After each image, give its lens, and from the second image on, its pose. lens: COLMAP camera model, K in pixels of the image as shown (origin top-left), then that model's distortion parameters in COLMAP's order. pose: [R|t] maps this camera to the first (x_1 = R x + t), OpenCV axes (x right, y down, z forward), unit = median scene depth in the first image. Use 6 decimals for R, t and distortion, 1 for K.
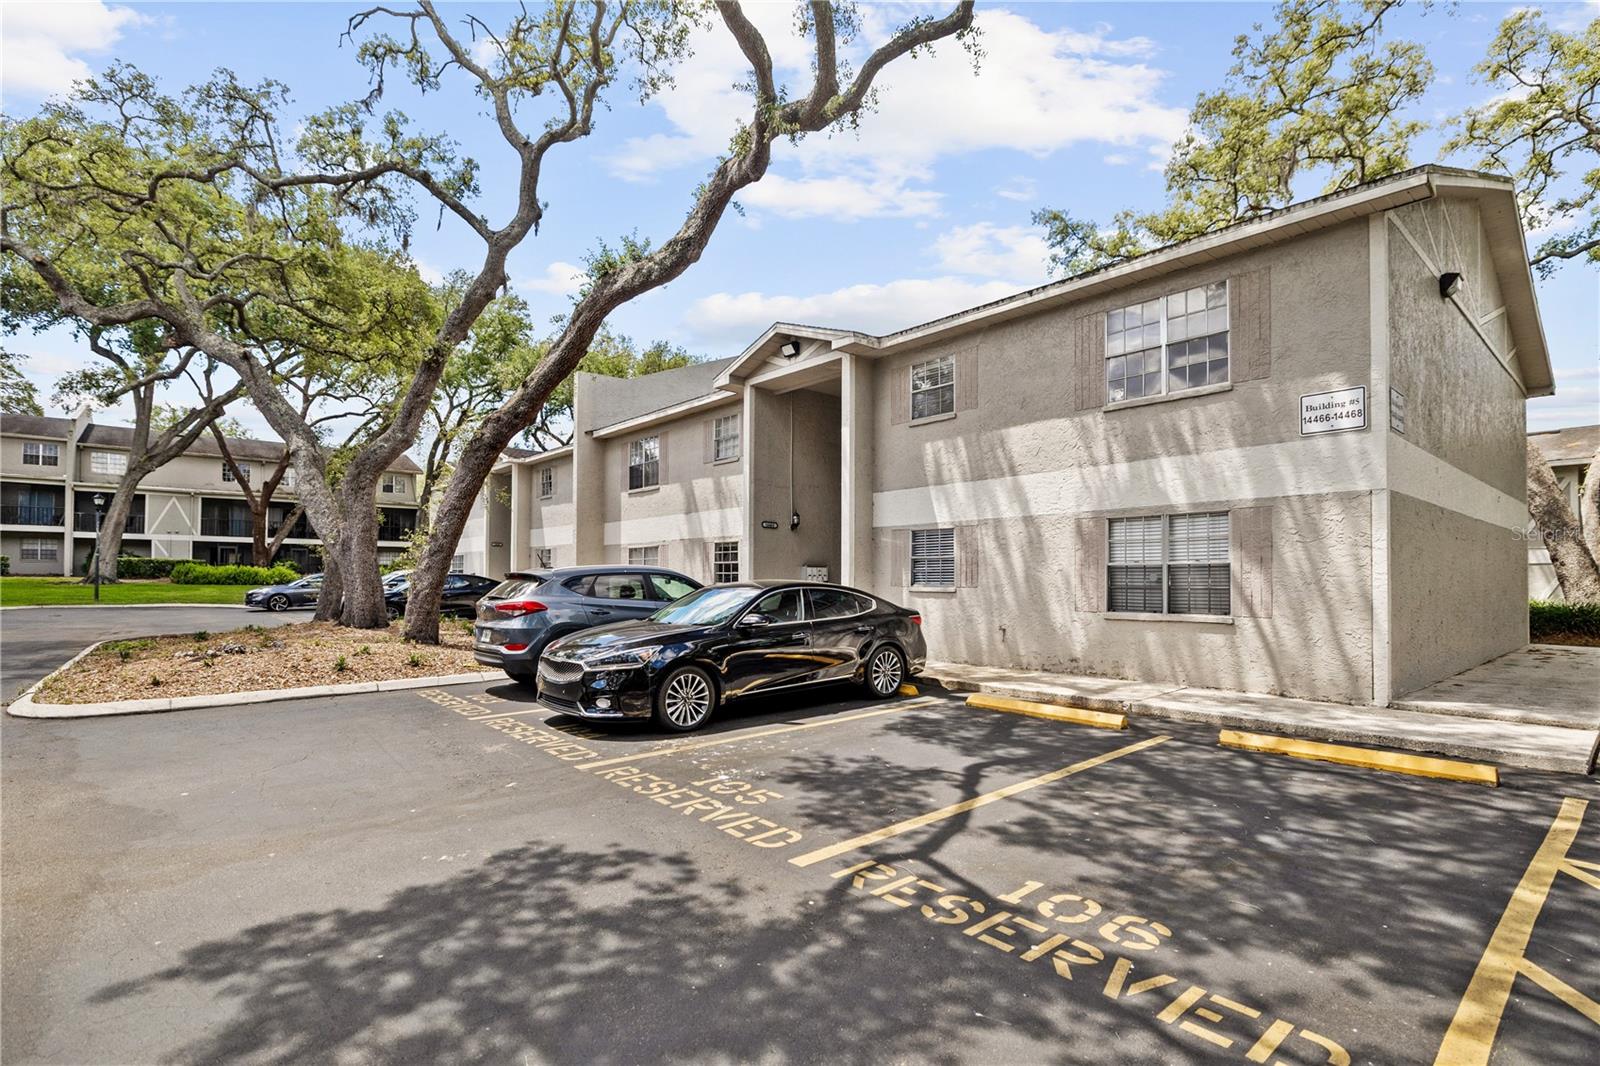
lens RADIAL K [[763.8, 0, 799.6], [0, 763.8, 572.1], [0, 0, 1]] dist [-0.008316, 0.000341]
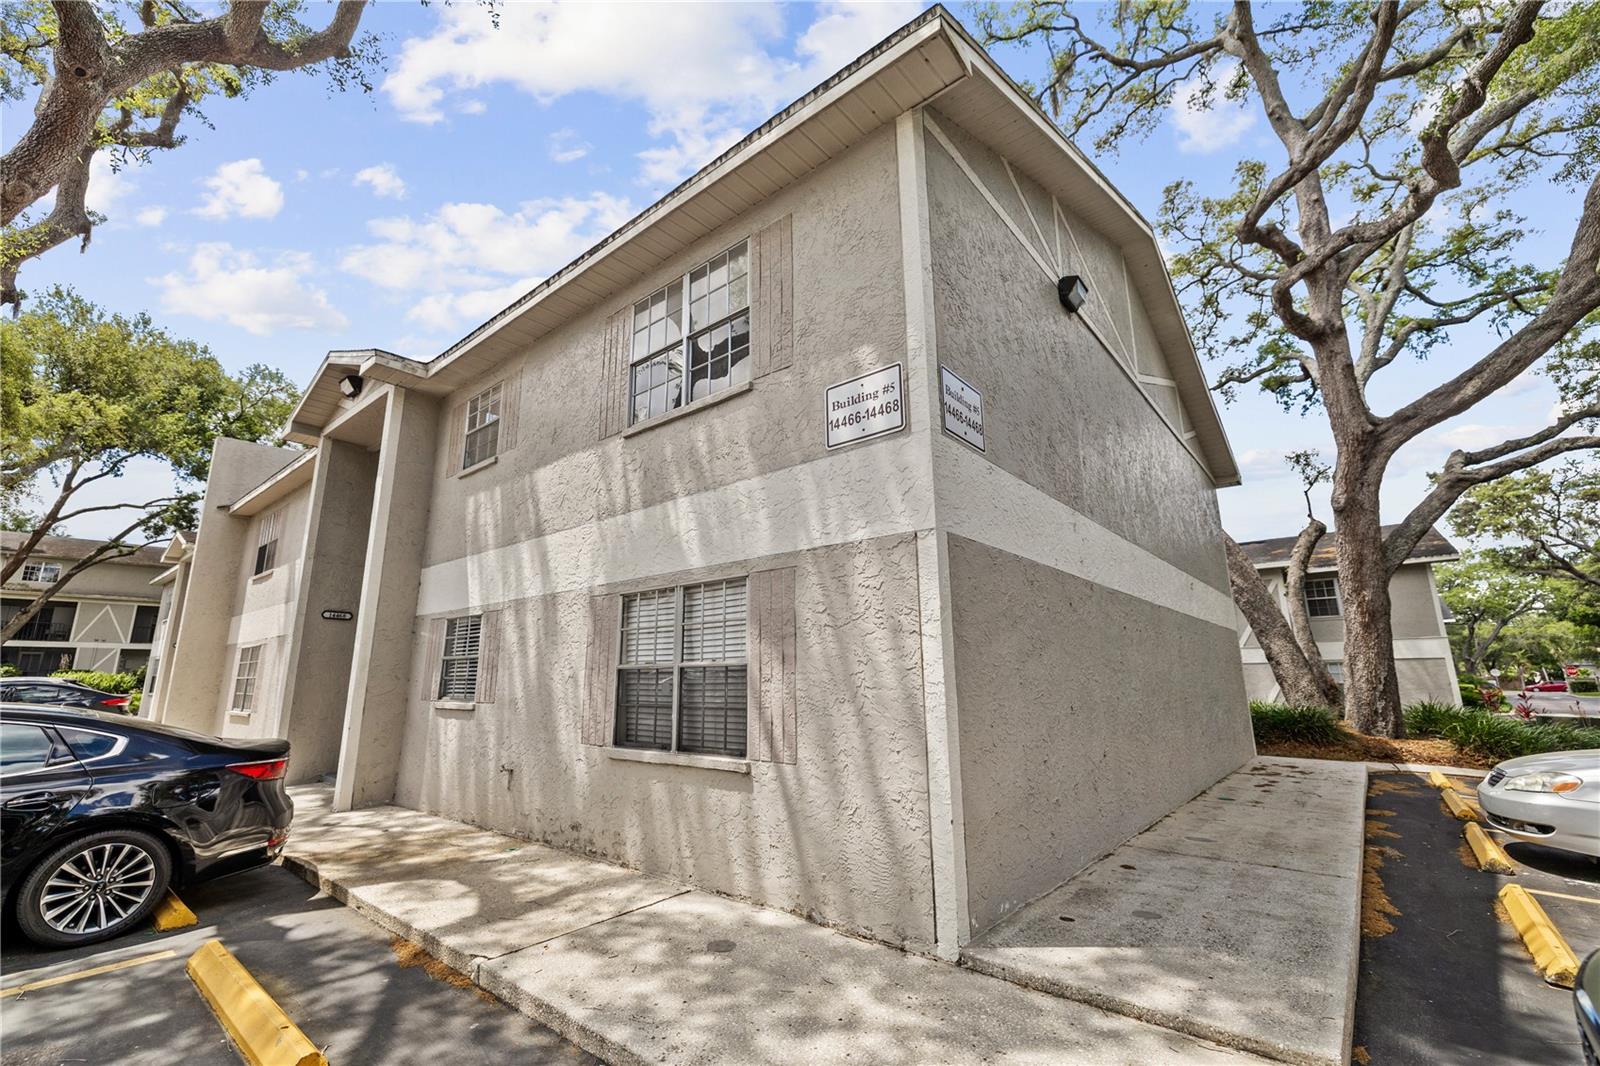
lens RADIAL K [[677.8, 0, 787.4], [0, 677.8, 528.1], [0, 0, 1]] dist [-0.000834, 0.000417]
pose [[0.987827, 0.025757, 0.153412, 0.458738], [0.007072, 0.977741, -0.209696, -0.004230], [-0.155399, 0.208228, 0.965656, 0.417199]]
